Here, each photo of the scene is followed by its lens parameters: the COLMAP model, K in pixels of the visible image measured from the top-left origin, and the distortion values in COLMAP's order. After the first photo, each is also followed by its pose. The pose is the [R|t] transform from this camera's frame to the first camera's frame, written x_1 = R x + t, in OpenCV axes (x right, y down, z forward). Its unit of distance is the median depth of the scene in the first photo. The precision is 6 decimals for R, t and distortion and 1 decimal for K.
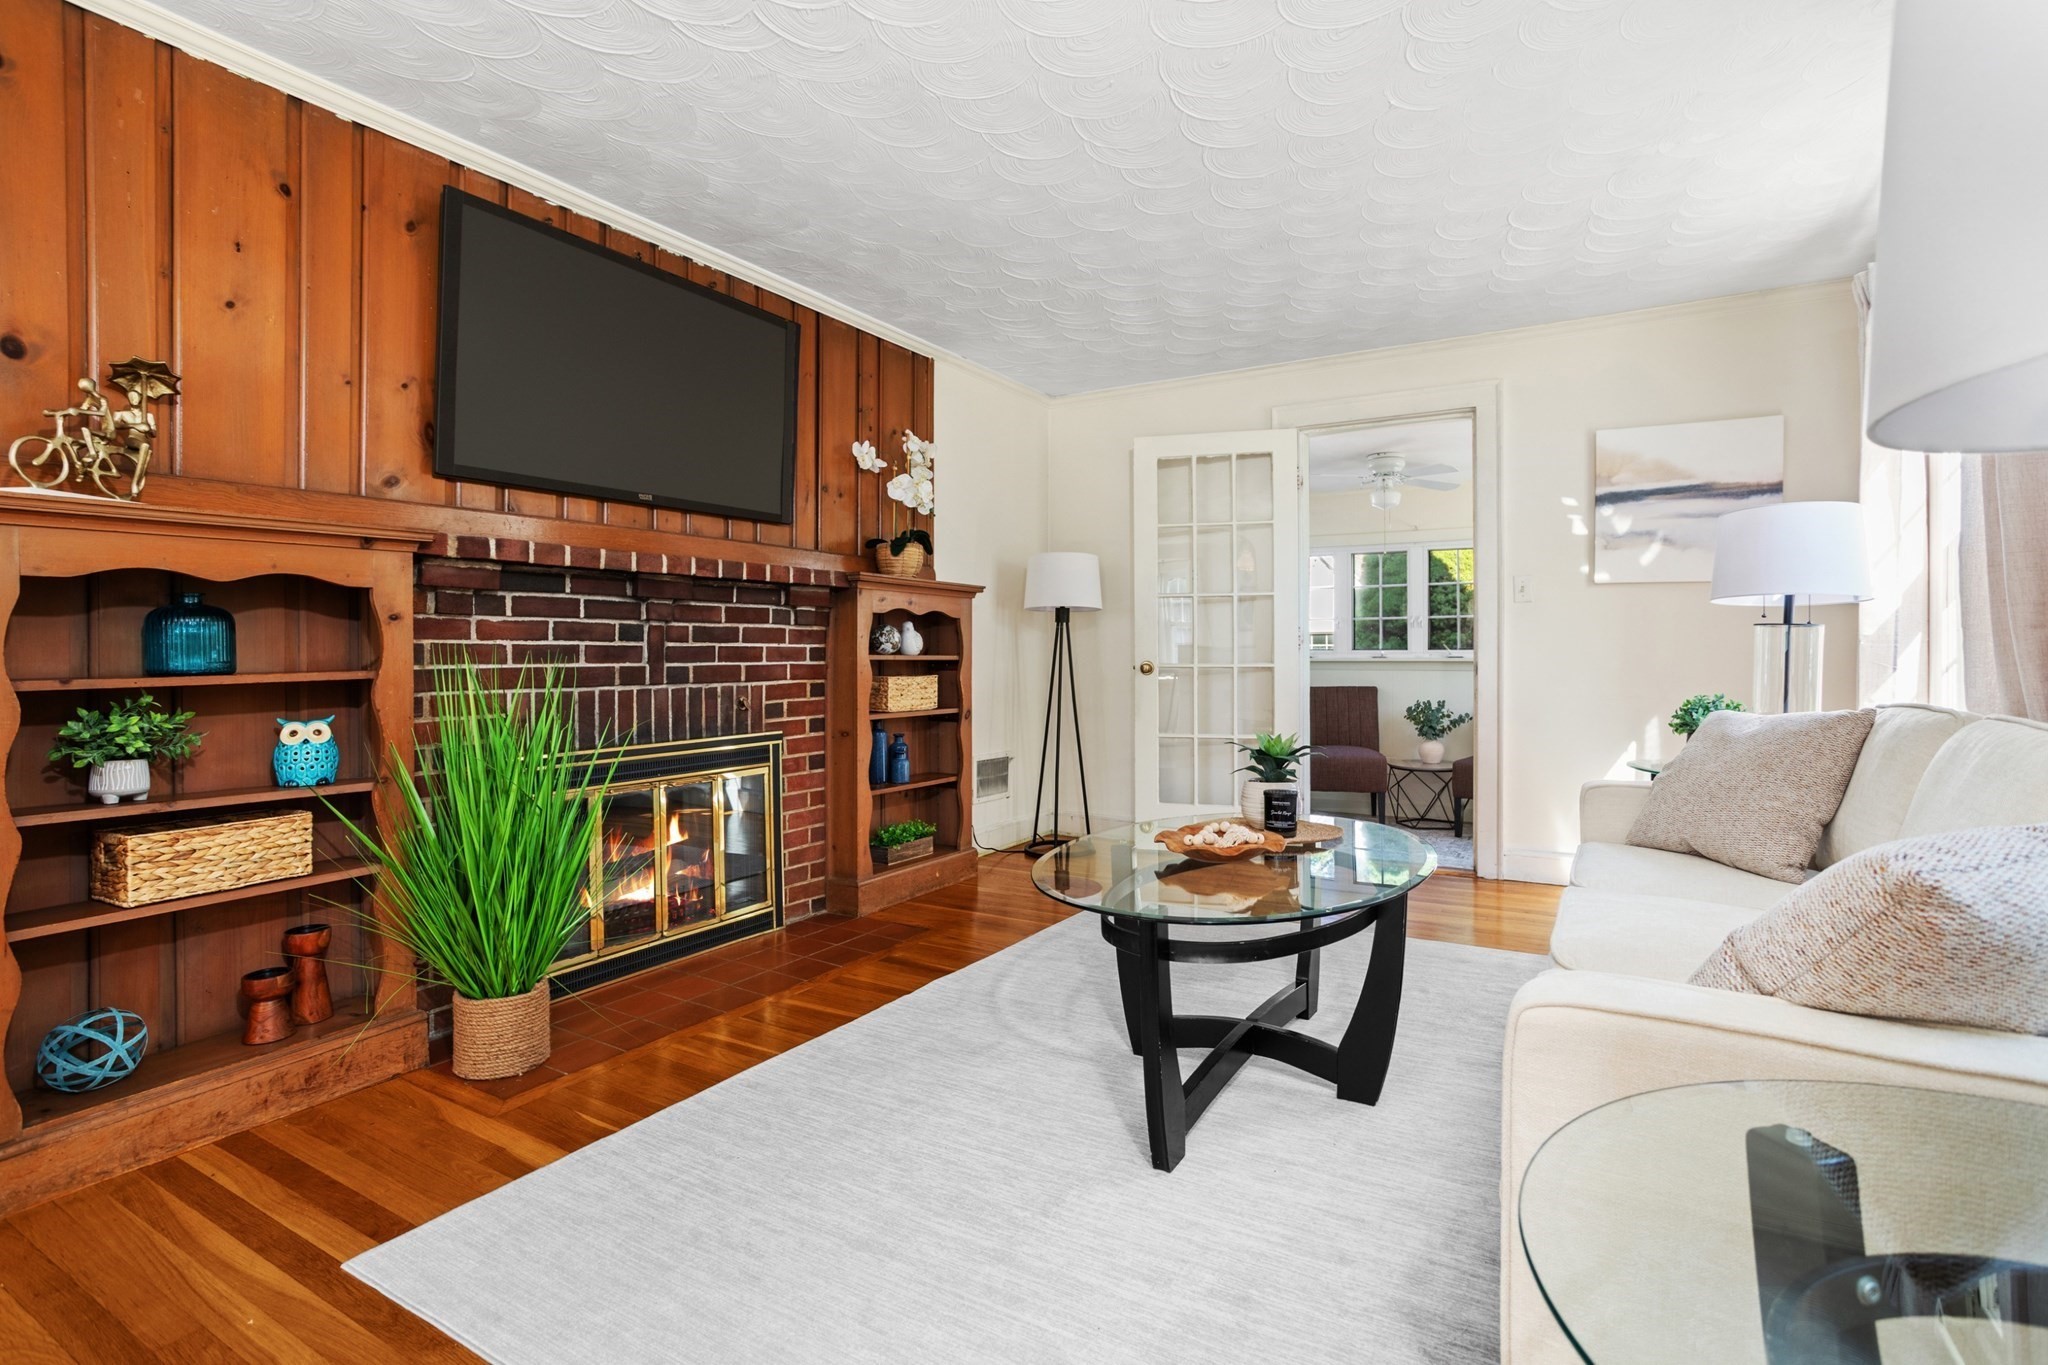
lens RADIAL K [[996.2, 0, 1035.8], [0, 996.2, 654.1], [0, 0, 1]] dist [-0.042787, 0.026225]
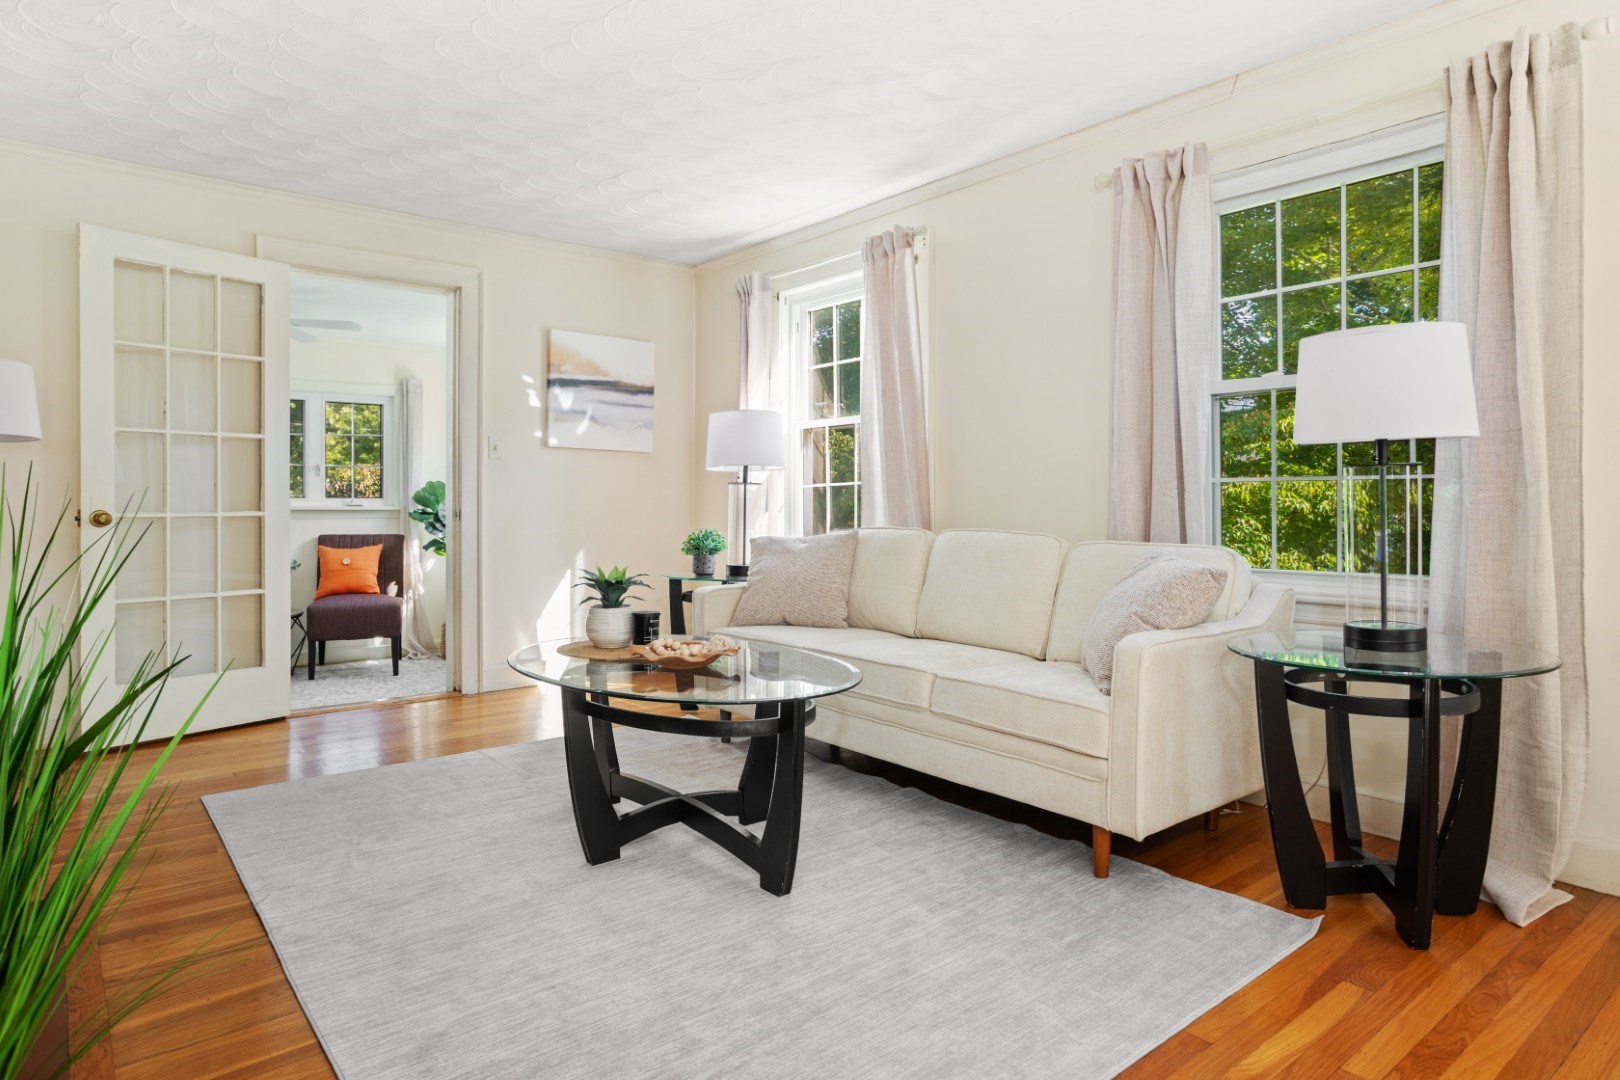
lens RADIAL K [[950.9, 0, 814.0], [0, 950.9, 496.6], [0, 0, 1]] dist [-0.003405, -0.000554]
pose [[0.342070, 0.006659, 0.939651, -0.498419], [0.000031, 0.999975, -0.007098, 0.002843], [-0.939674, 0.002457, 0.342061, 0.253483]]
